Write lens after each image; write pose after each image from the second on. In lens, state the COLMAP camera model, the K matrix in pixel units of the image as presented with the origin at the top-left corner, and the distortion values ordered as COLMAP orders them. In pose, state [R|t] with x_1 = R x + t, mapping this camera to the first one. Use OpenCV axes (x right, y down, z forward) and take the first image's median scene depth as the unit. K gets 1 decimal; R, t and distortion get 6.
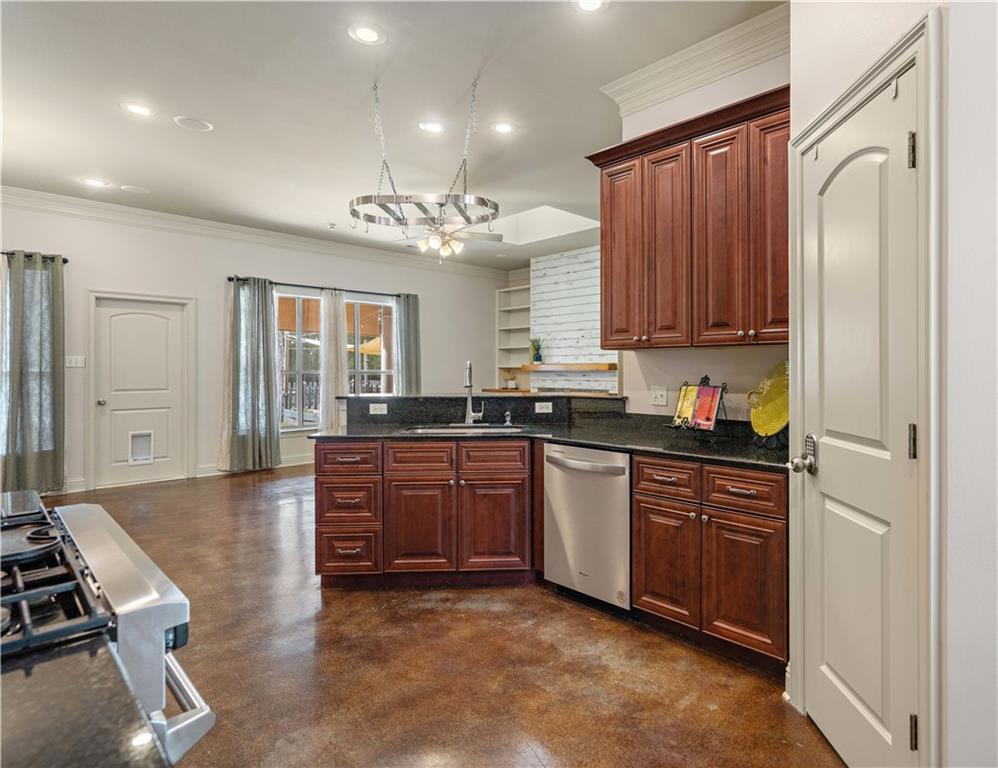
lens RADIAL K [[553.5, 0, 562.3], [0, 553.5, 375.4], [0, 0, 1]] dist [0.014799, 0.000566]
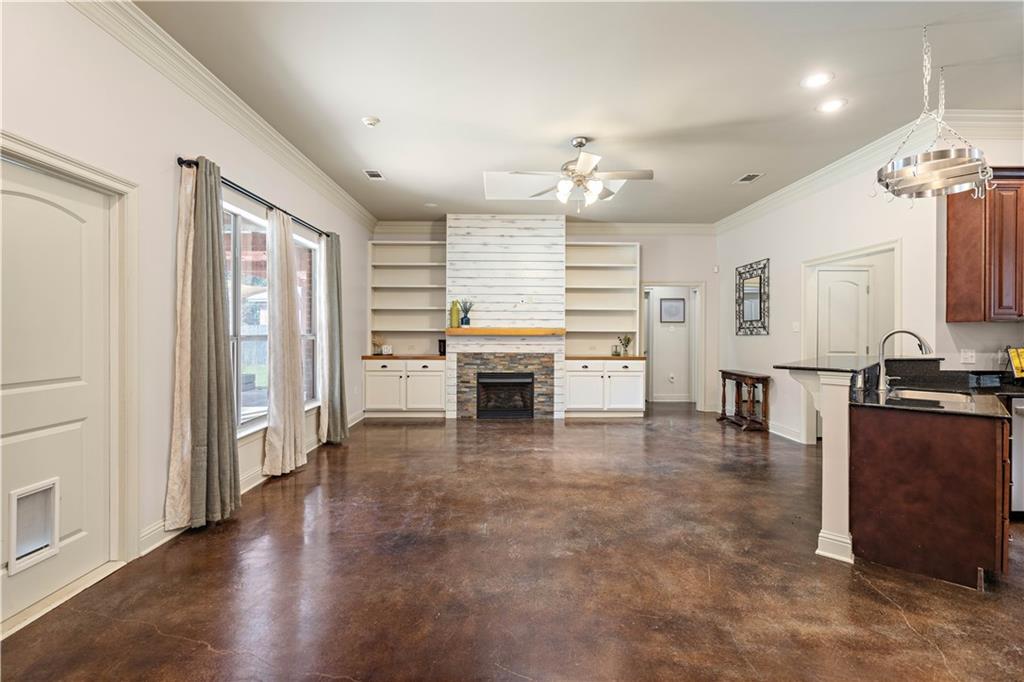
lens RADIAL K [[475.5, 0, 511.1], [0, 475.5, 331.1], [0, 0, 1]] dist [-0.000280, 0.000753]
pose [[0.709863, 0.006728, 0.704308, -1.281960], [0.001925, 0.999932, -0.011492, -0.012137], [-0.704337, 0.009513, 0.709802, 0.859500]]
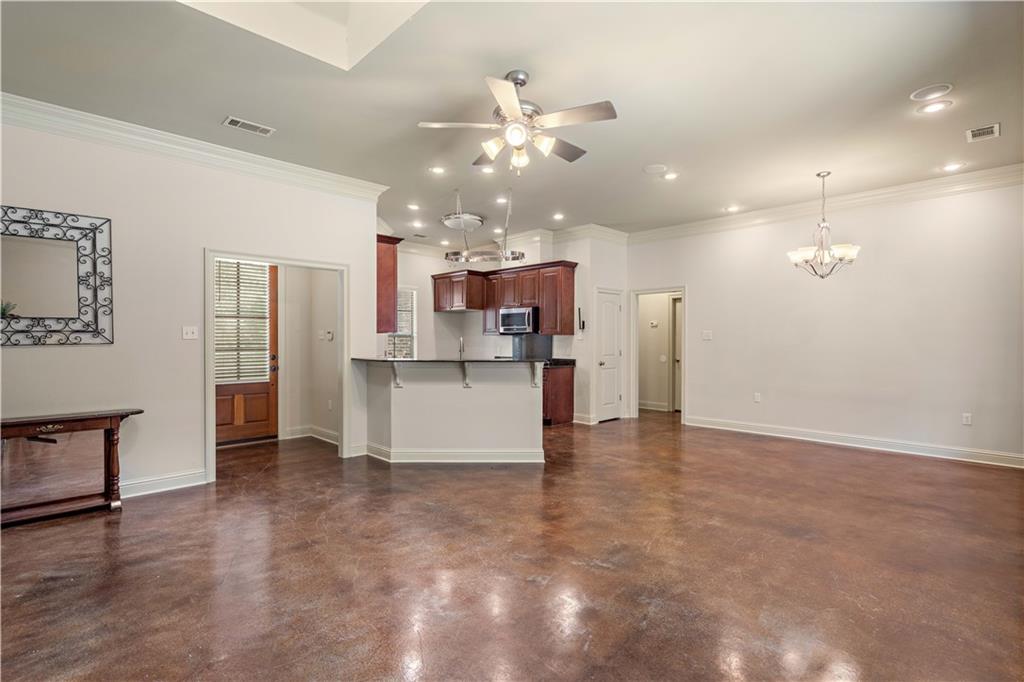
lens RADIAL K [[486.0, 0, 514.5], [0, 486.0, 339.3], [0, 0, 1]] dist [0.008839, 0.000484]
pose [[-0.999713, 0.003631, 0.023697, -0.353424], [0.003903, 0.999927, 0.011457, -0.035501], [-0.023654, 0.011546, -0.999654, 2.445790]]
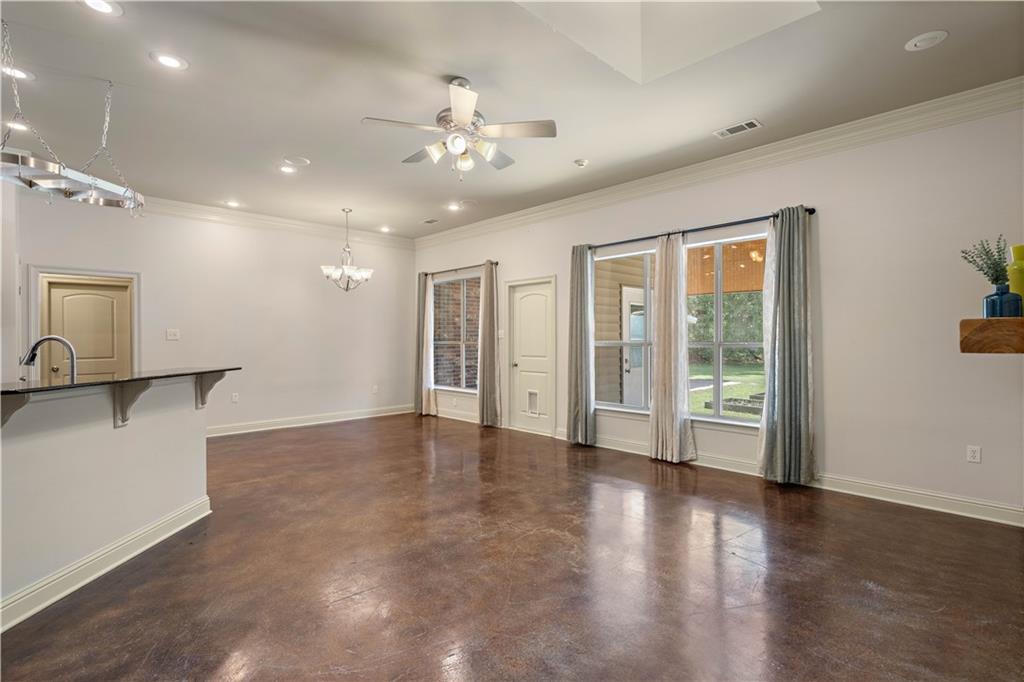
lens RADIAL K [[486.0, 0, 507.6], [0, 486.0, 338.4], [0, 0, 1]] dist [0.008839, 0.000484]
pose [[-0.049051, 0.002511, -0.998793, 0.552647], [-0.008080, 0.999963, 0.002911, -0.028195], [0.998764, 0.008213, -0.049029, 1.703056]]
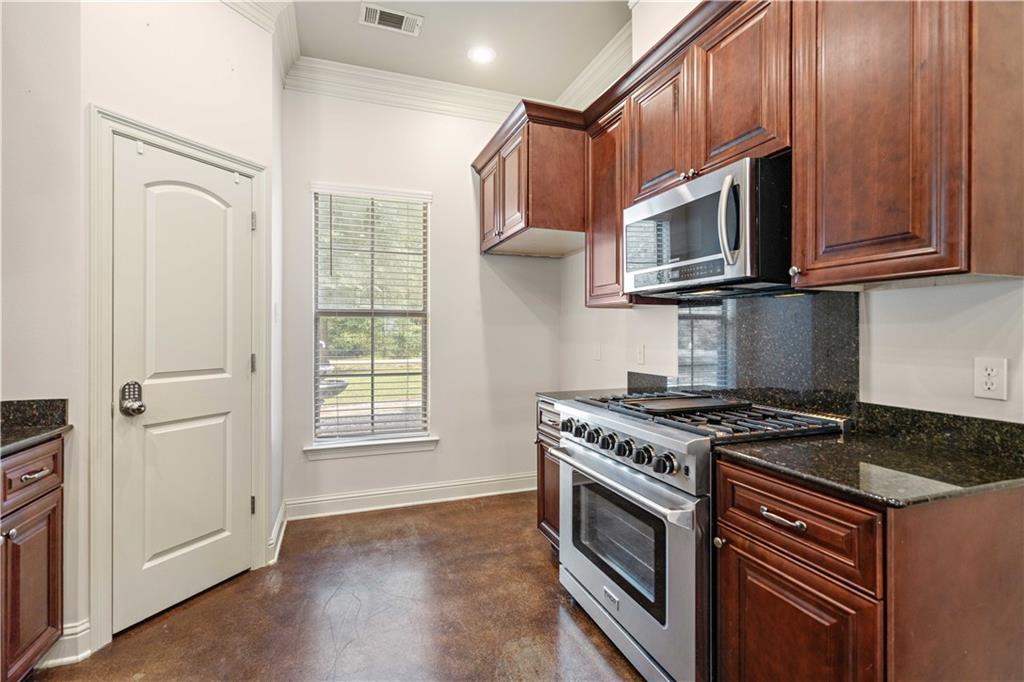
lens RADIAL K [[475.5, 0, 509.5], [0, 475.5, 332.8], [0, 0, 1]] dist [-0.000280, 0.000753]
pose [[-0.892889, 0.006002, 0.450237, -0.377597], [0.012035, 0.999872, 0.010539, 0.001387], [-0.450116, 0.014829, -0.892847, 0.808506]]
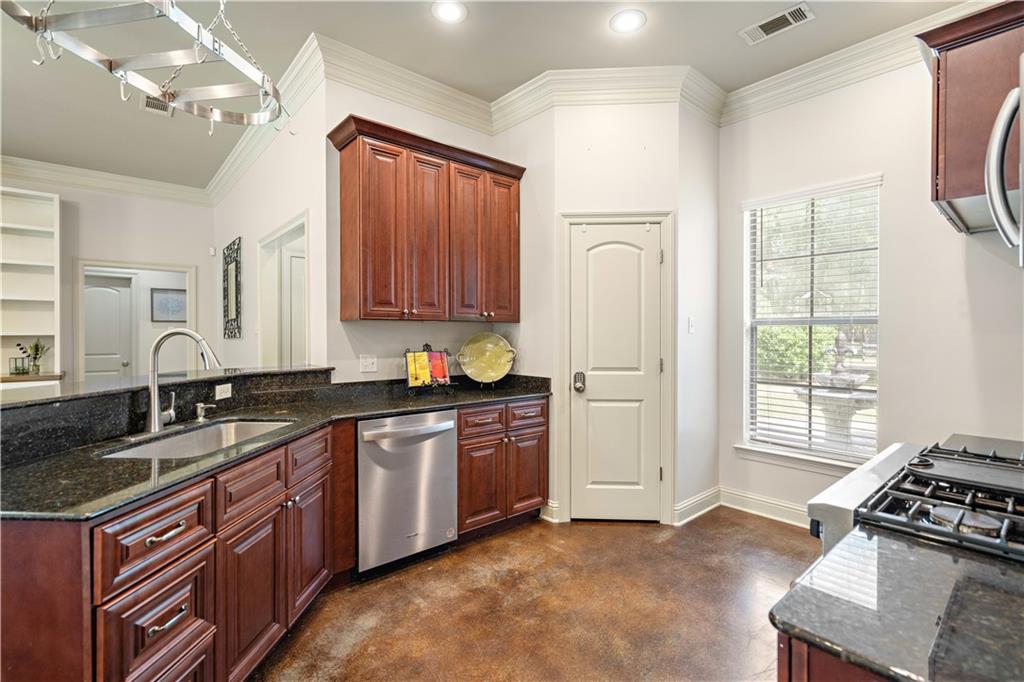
lens RADIAL K [[475.5, 0, 515.6], [0, 475.5, 338.5], [0, 0, 1]] dist [-0.000280, 0.000753]
pose [[0.099849, -0.007458, 0.994975, -0.645417], [0.014645, 0.999875, 0.006025, -0.011672], [-0.994895, 0.013969, 0.099945, 0.555019]]
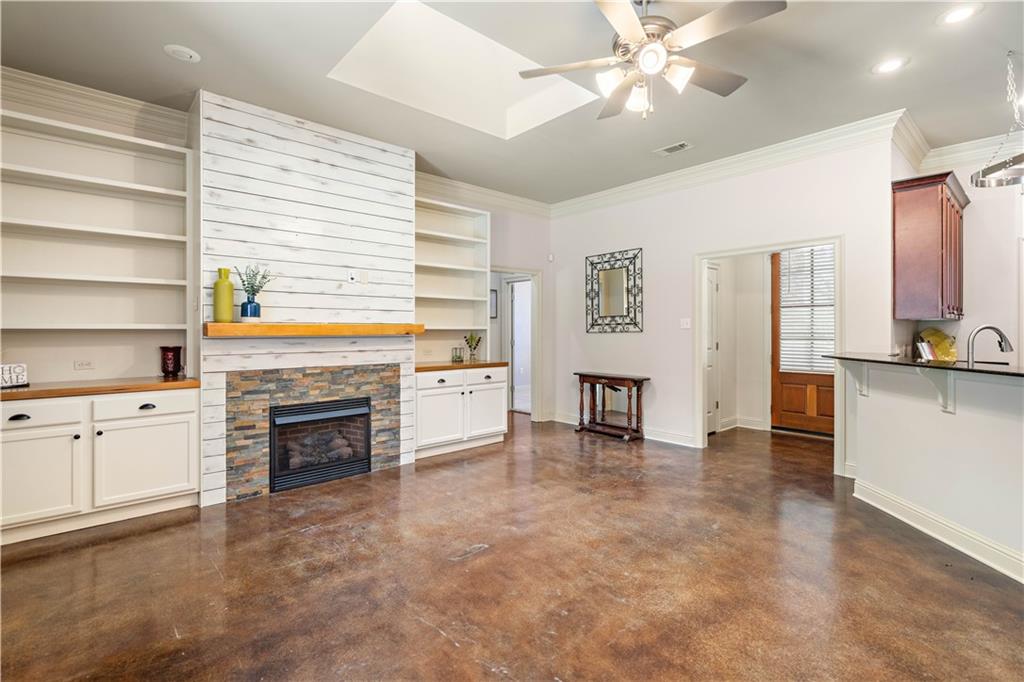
lens RADIAL K [[475.5, 0, 513.8], [0, 475.5, 330.8], [0, 0, 1]] dist [-0.000280, 0.000753]
pose [[0.076009, 0.001225, 0.997106, -1.011079], [0.012200, 0.999923, -0.002159, -0.022032], [-0.997033, 0.012329, 0.075988, 1.704773]]
